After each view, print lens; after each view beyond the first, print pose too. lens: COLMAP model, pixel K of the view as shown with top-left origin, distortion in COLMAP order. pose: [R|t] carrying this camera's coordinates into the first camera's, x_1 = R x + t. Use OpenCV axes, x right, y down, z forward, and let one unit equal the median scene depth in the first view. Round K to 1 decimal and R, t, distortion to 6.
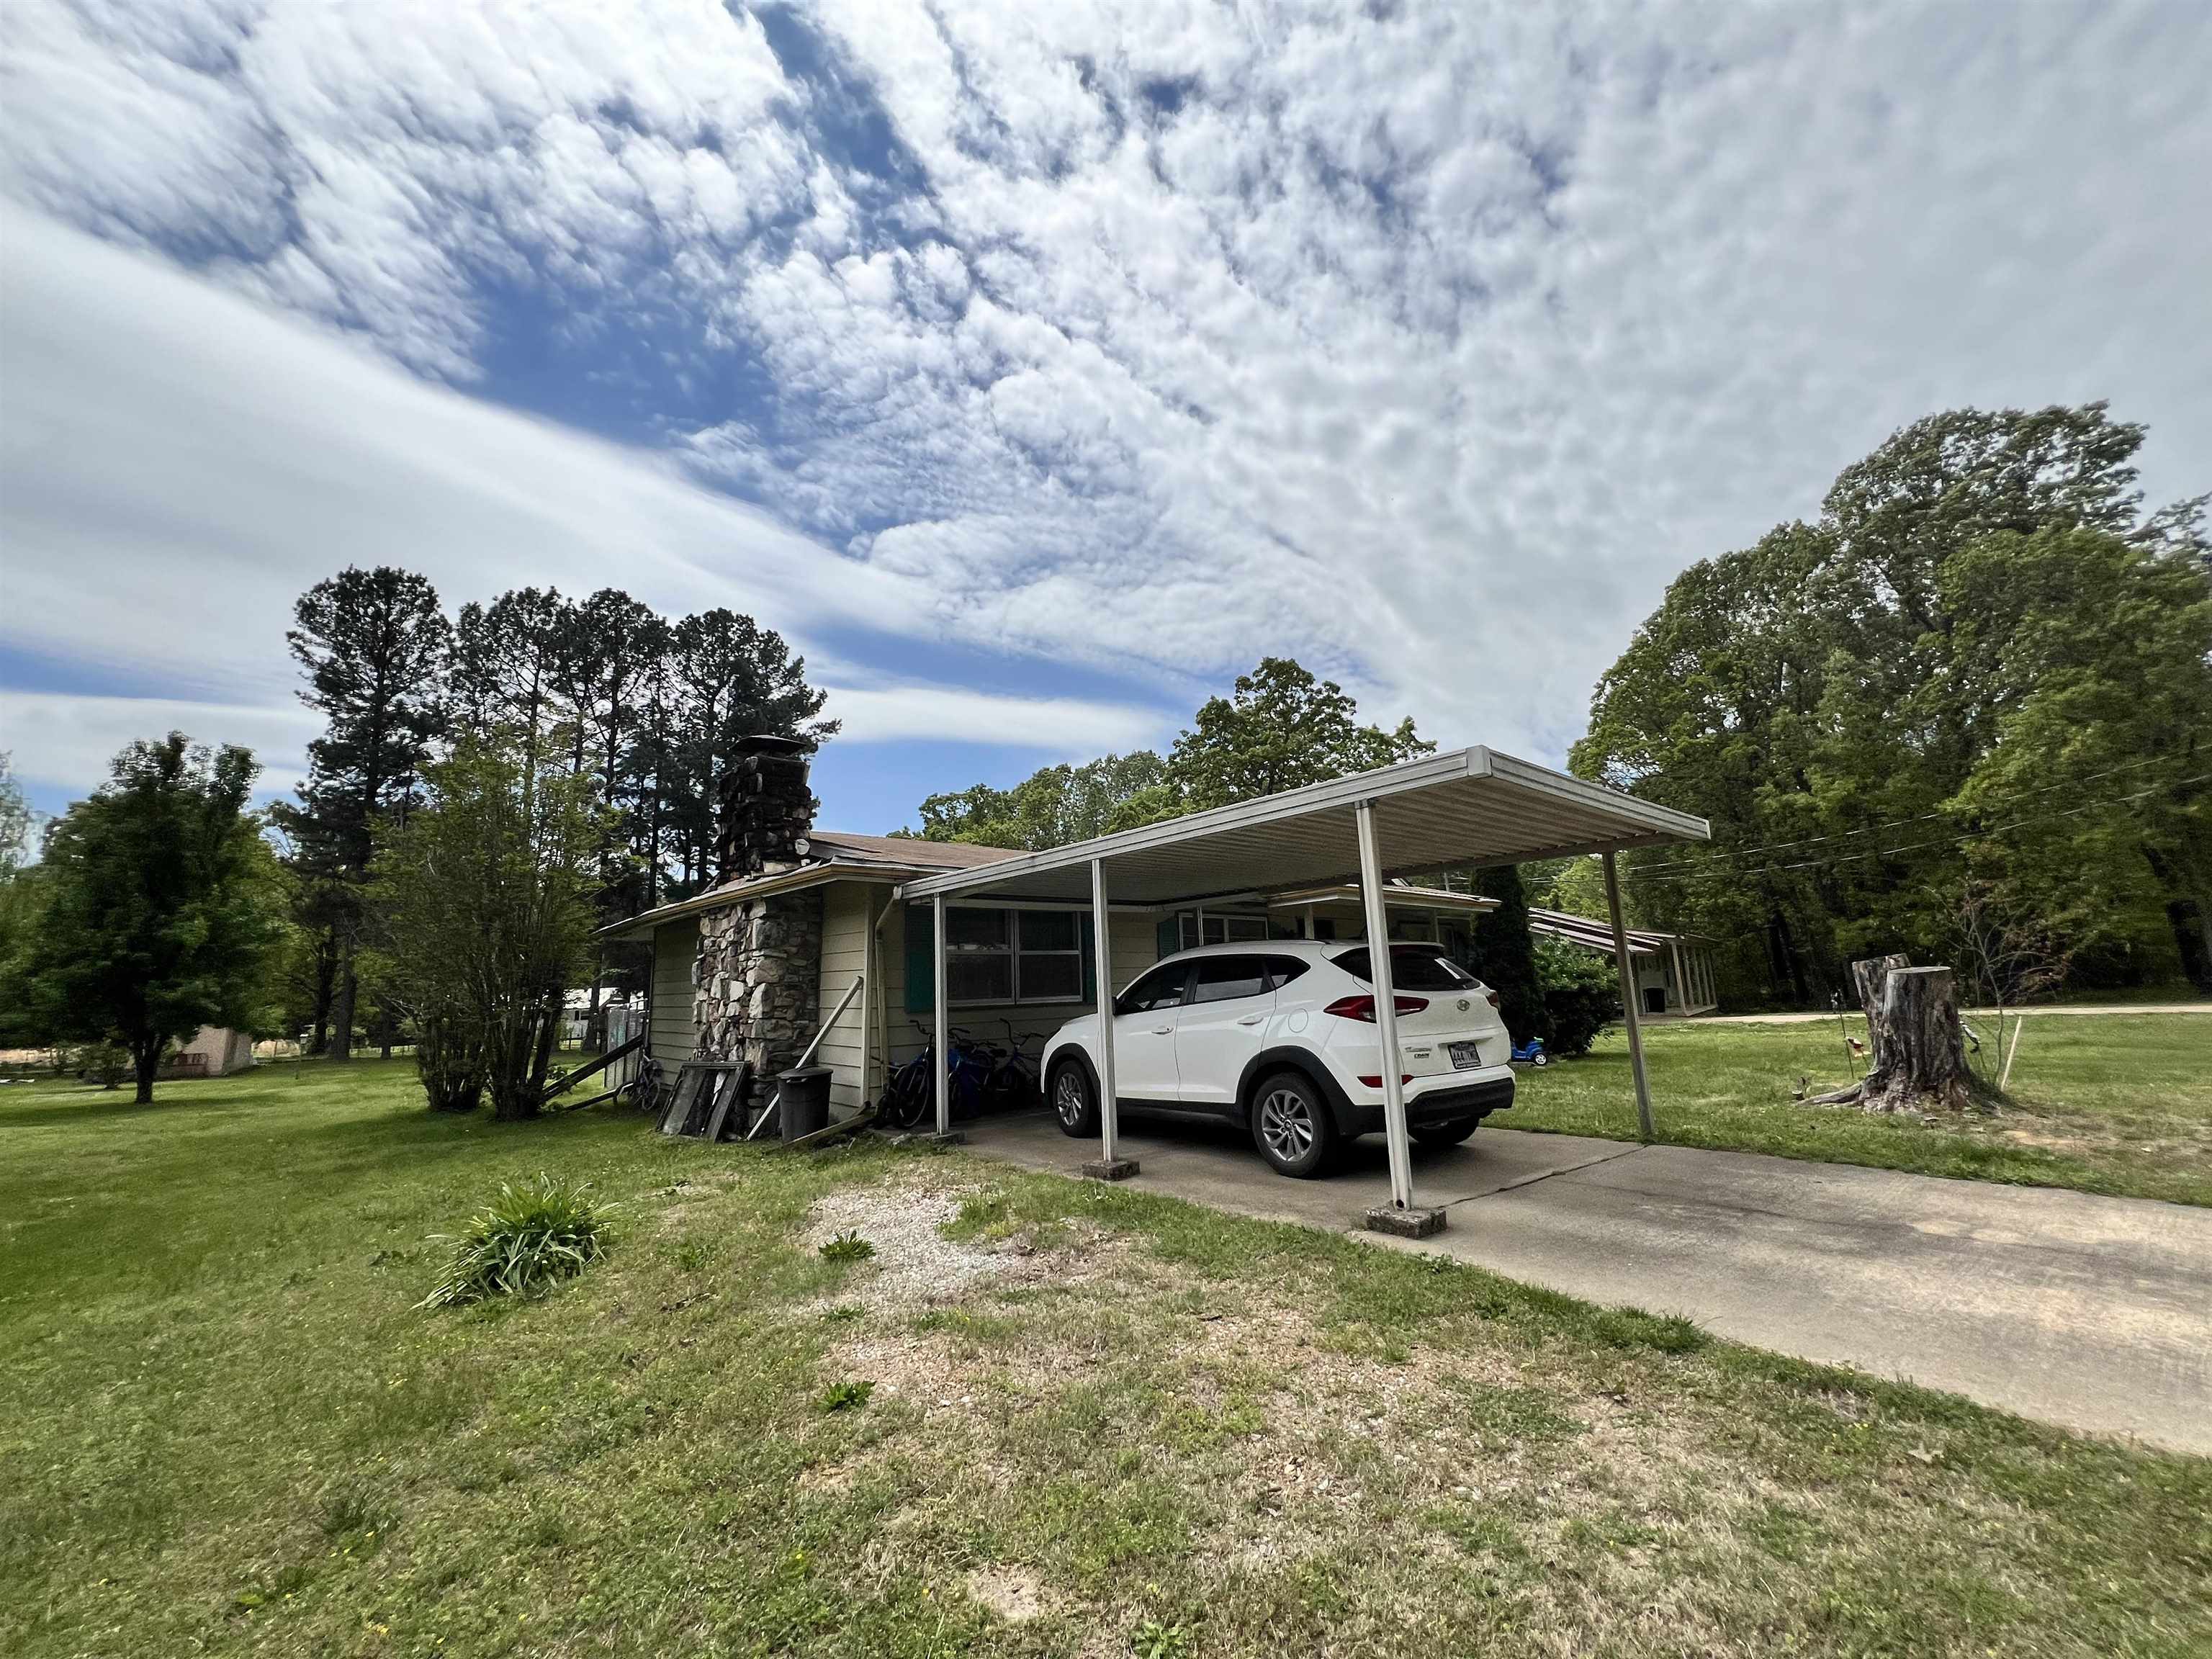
lens RADIAL K [[886.6, 0, 1097.5], [0, 886.6, 837.1], [0, 0, 1]] dist [-0.001663, -0.000362]
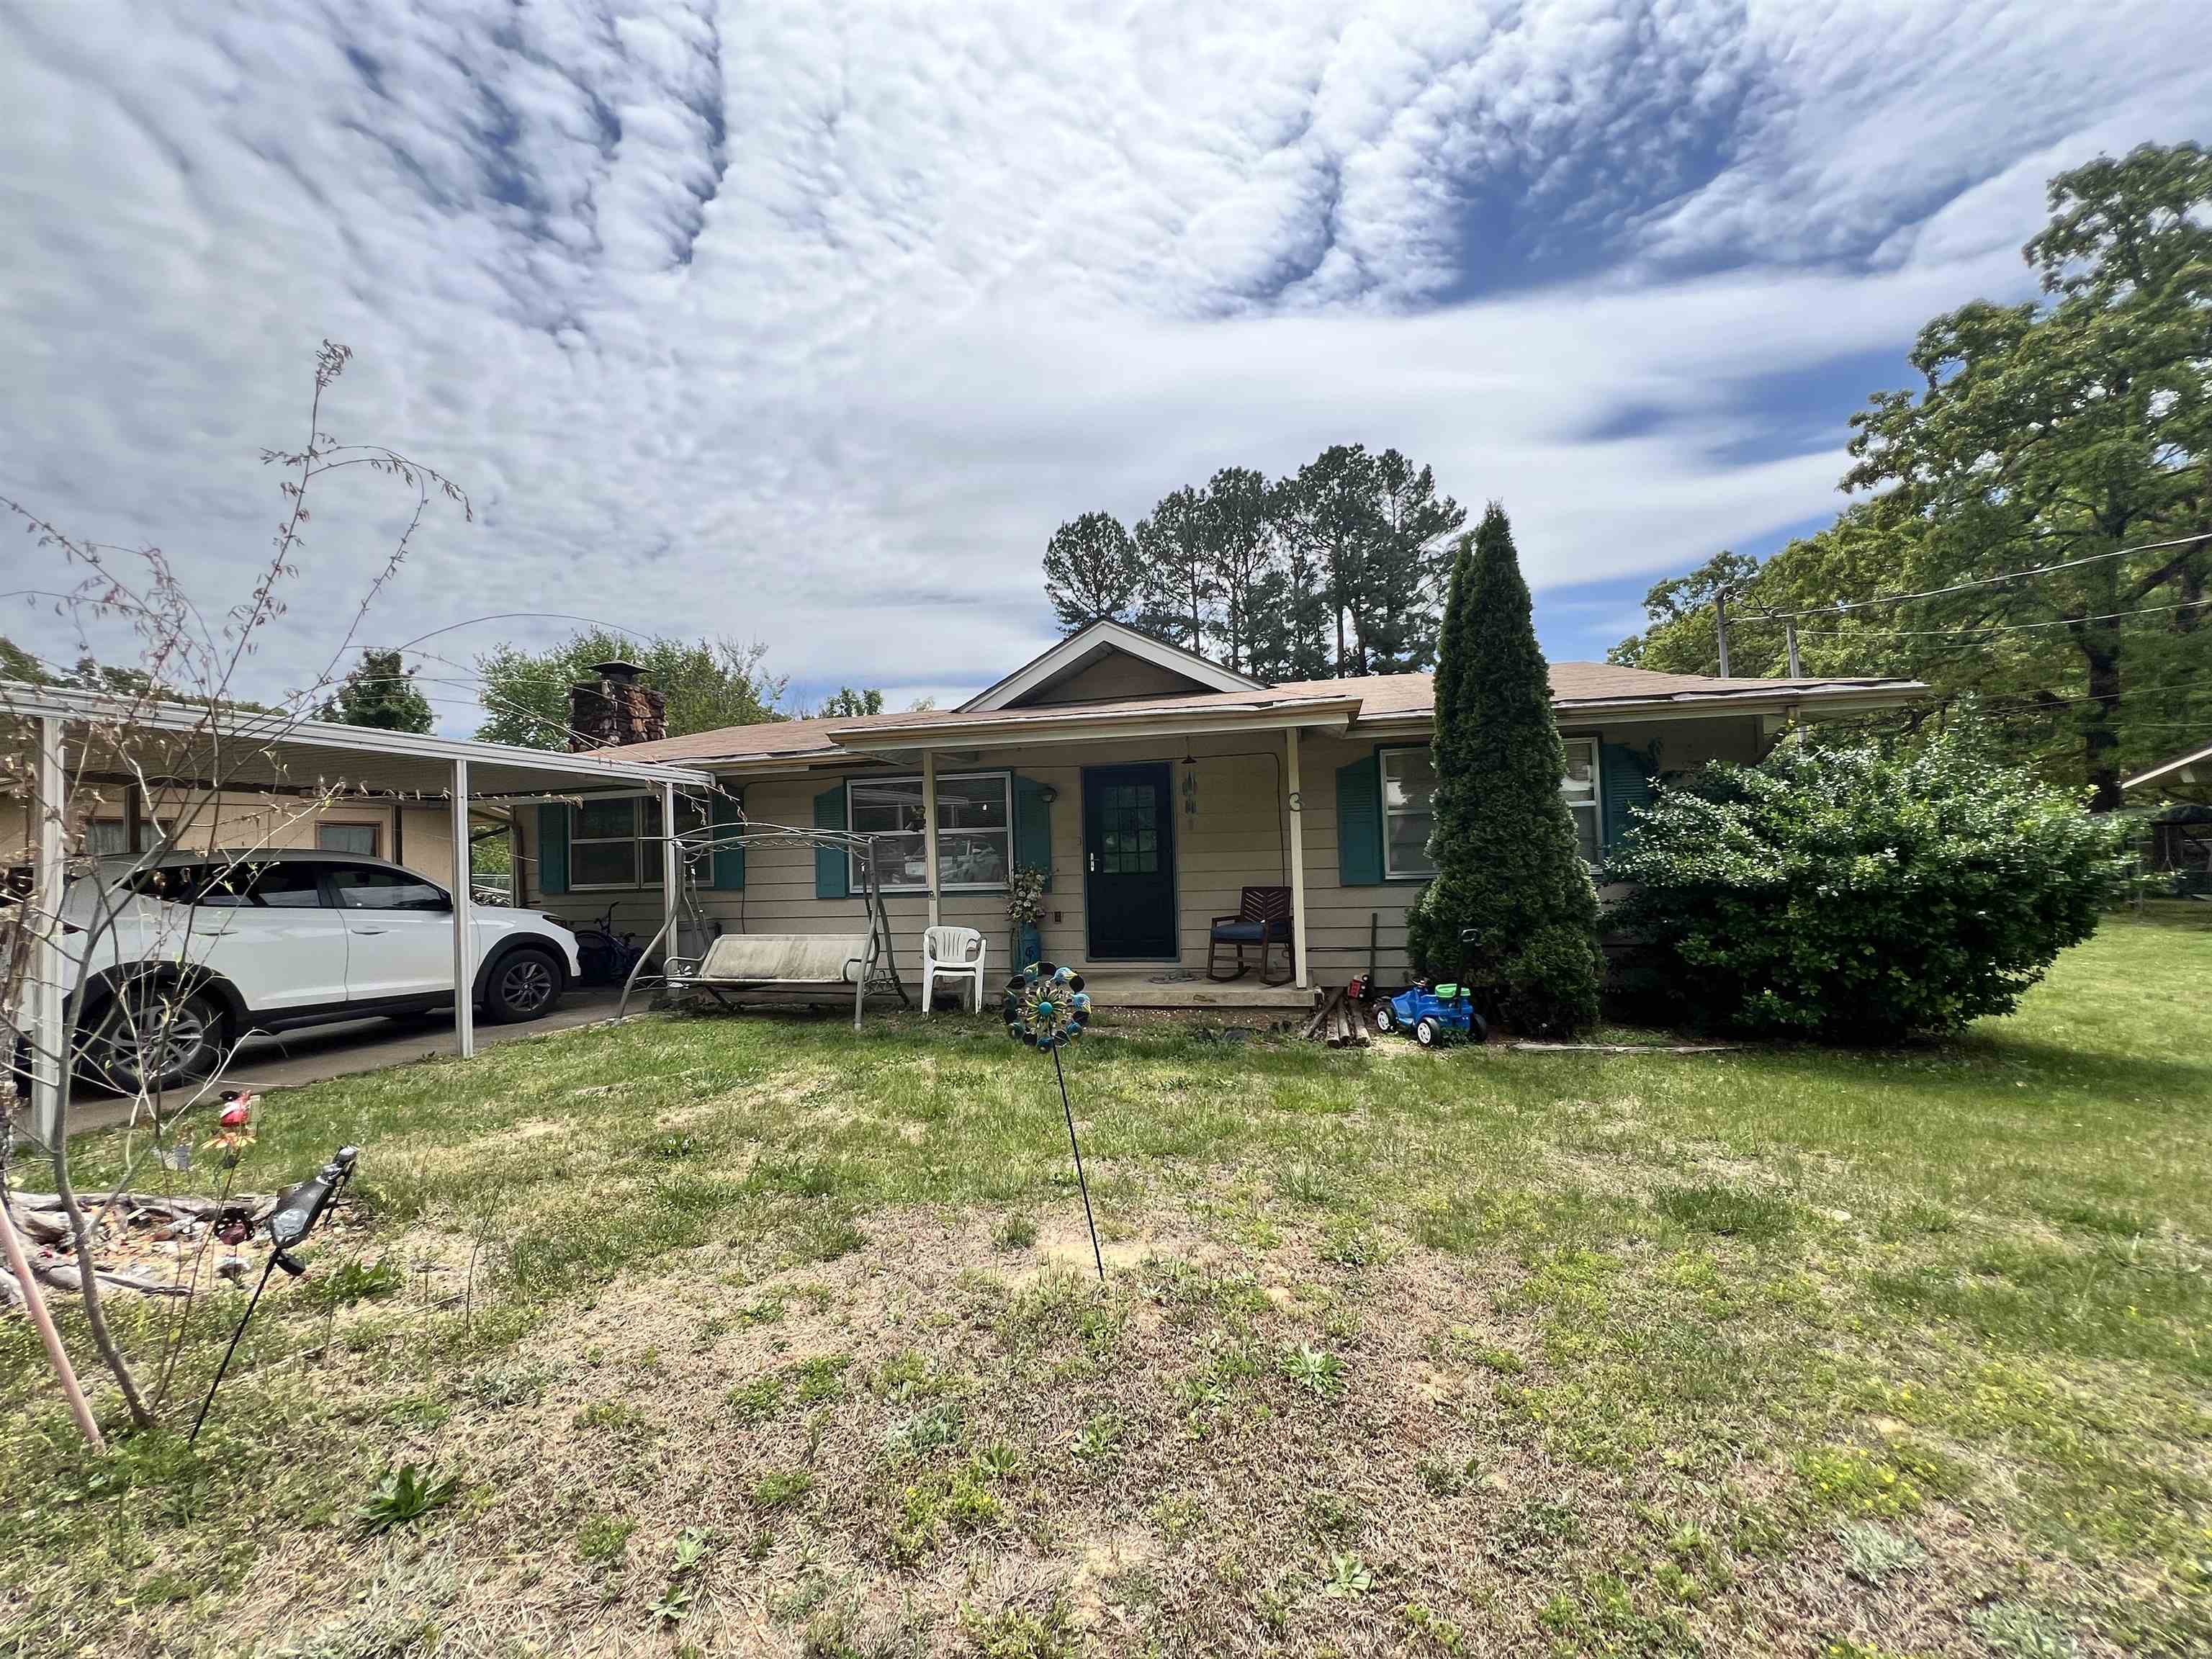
lens RADIAL K [[886.6, 0, 1097.4], [0, 886.6, 825.9], [0, 0, 1]] dist [-0.001663, -0.000362]
pose [[0.579941, -0.015217, -0.814516, 0.262877], [0.154841, 0.983658, 0.091871, 0.026045], [0.799808, -0.179400, 0.572821, 0.210964]]
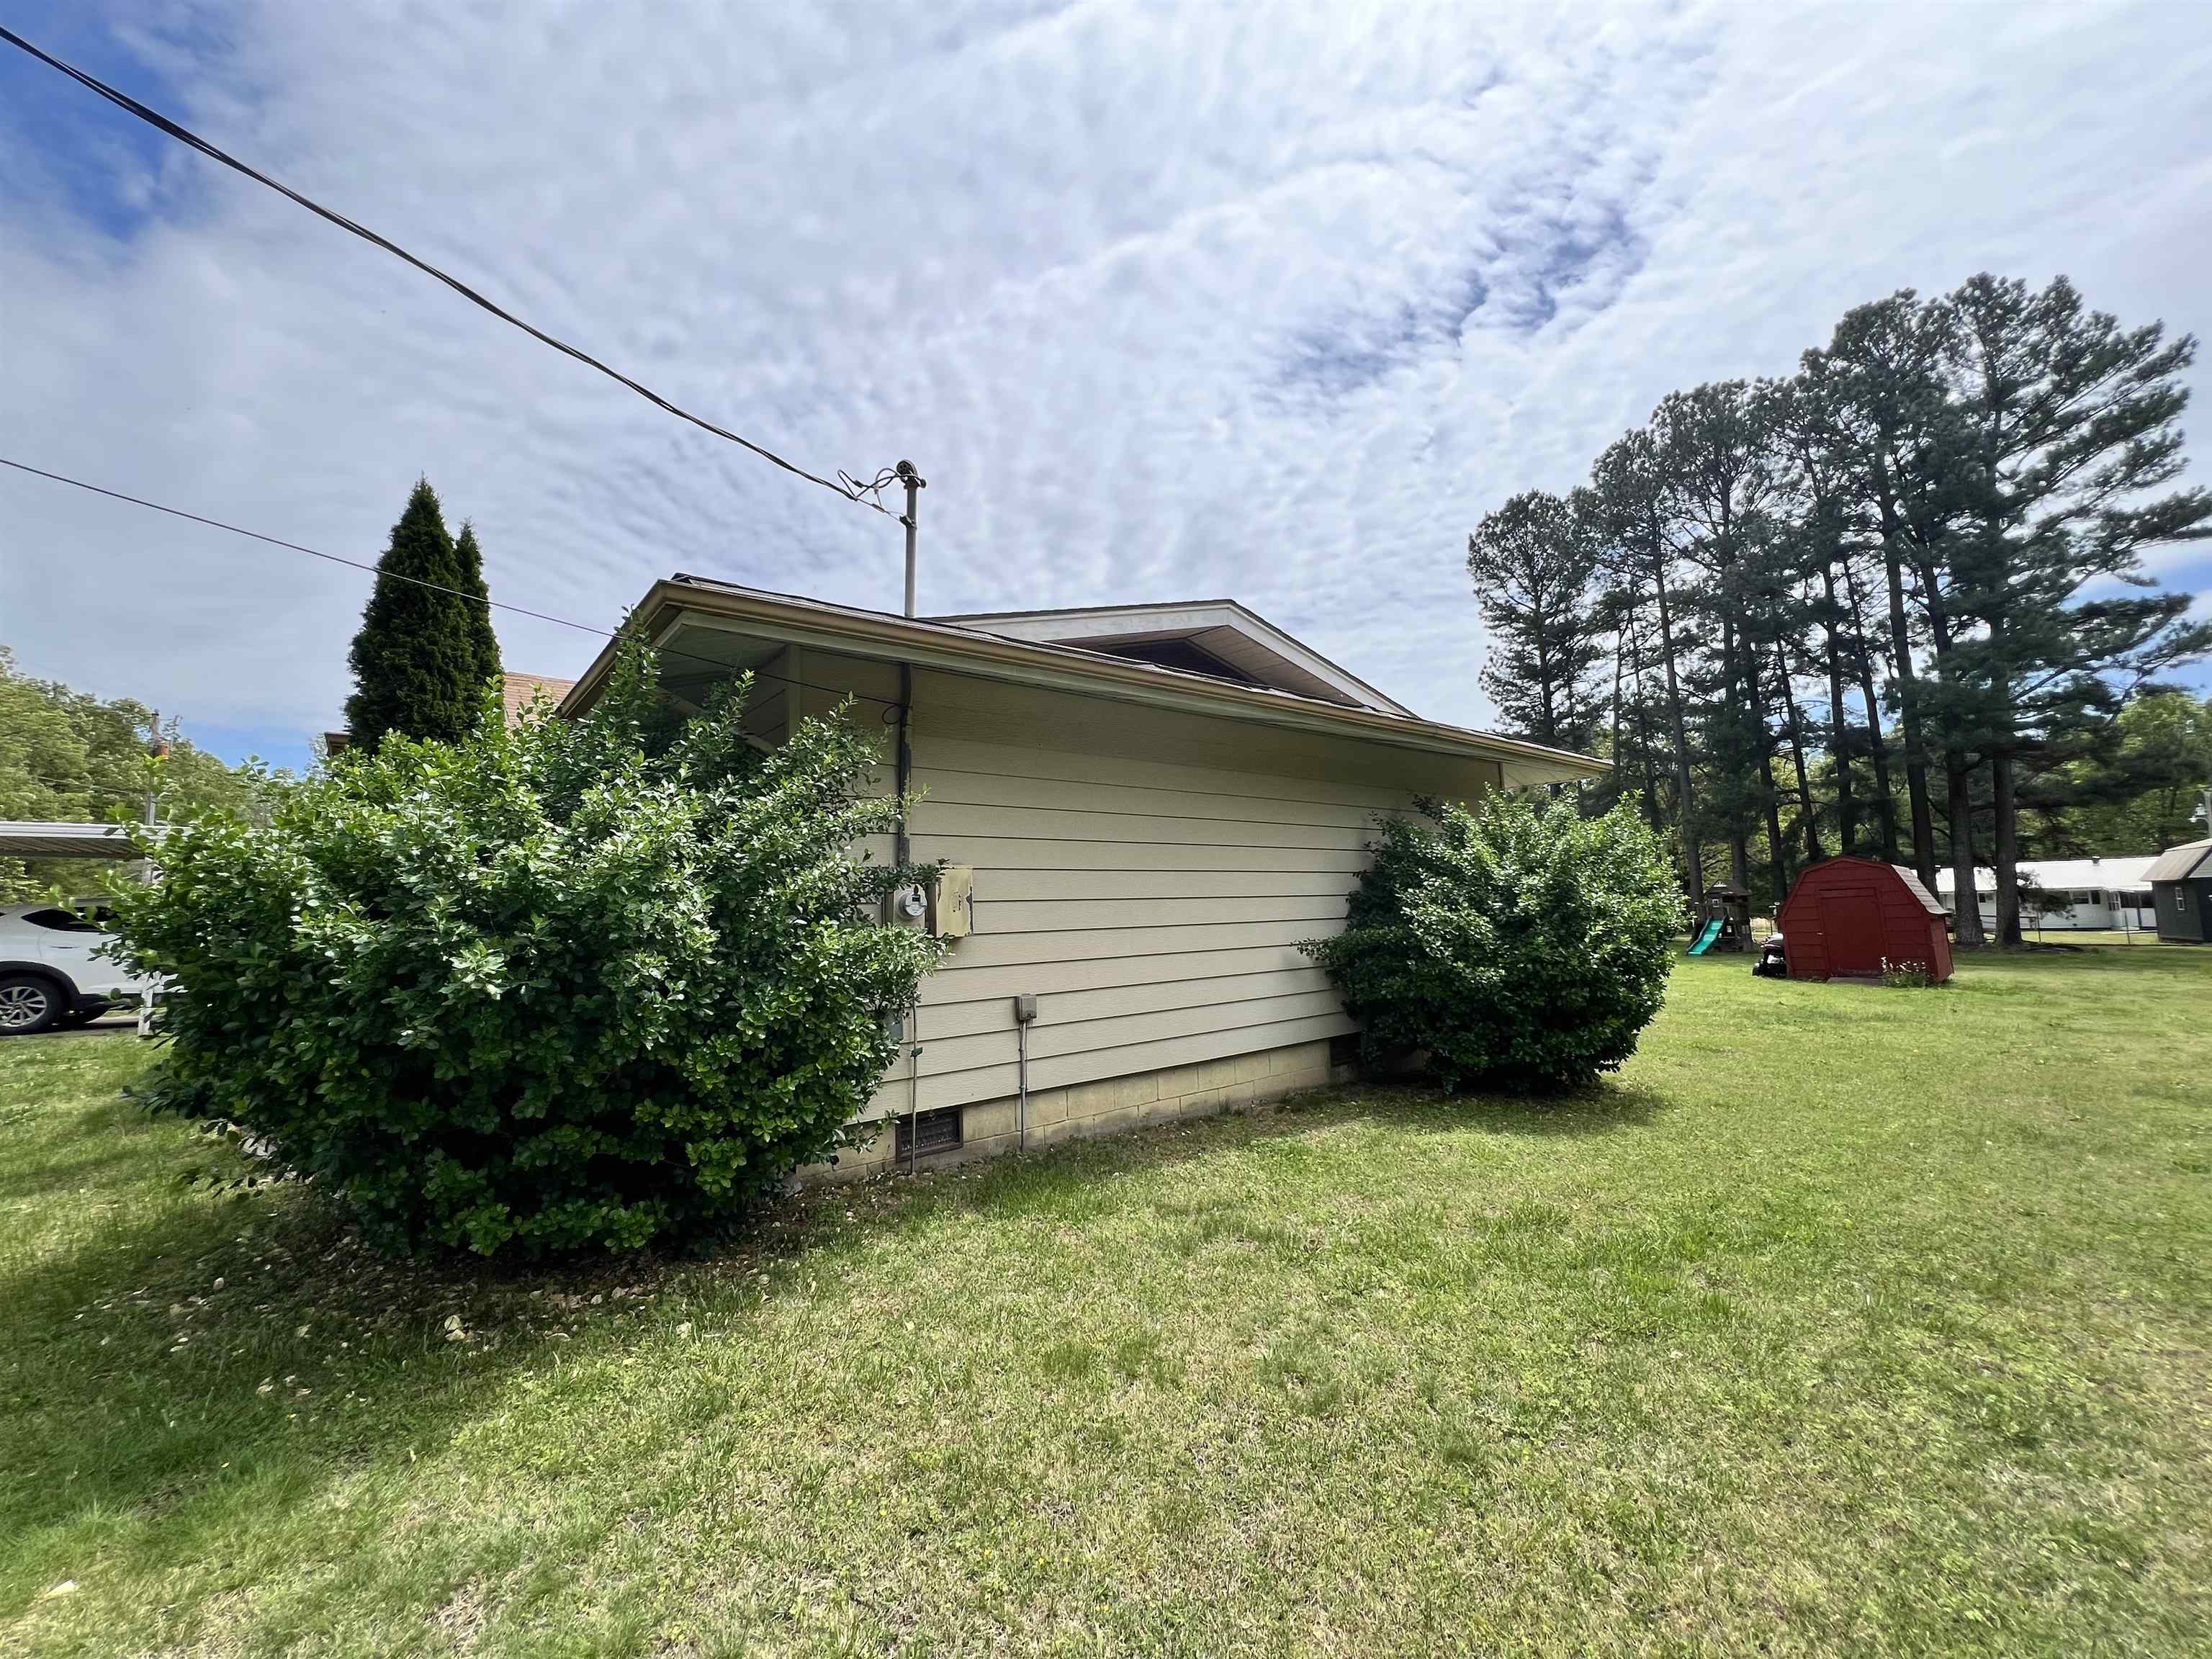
lens RADIAL K [[886.6, 0, 1100.1], [0, 886.6, 824.6], [0, 0, 1]] dist [-0.001663, -0.000362]
pose [[-0.039278, -0.068370, -0.996887, 0.302461], [0.196571, 0.977633, -0.074794, 0.077210], [0.979702, -0.198897, -0.024960, 0.479245]]
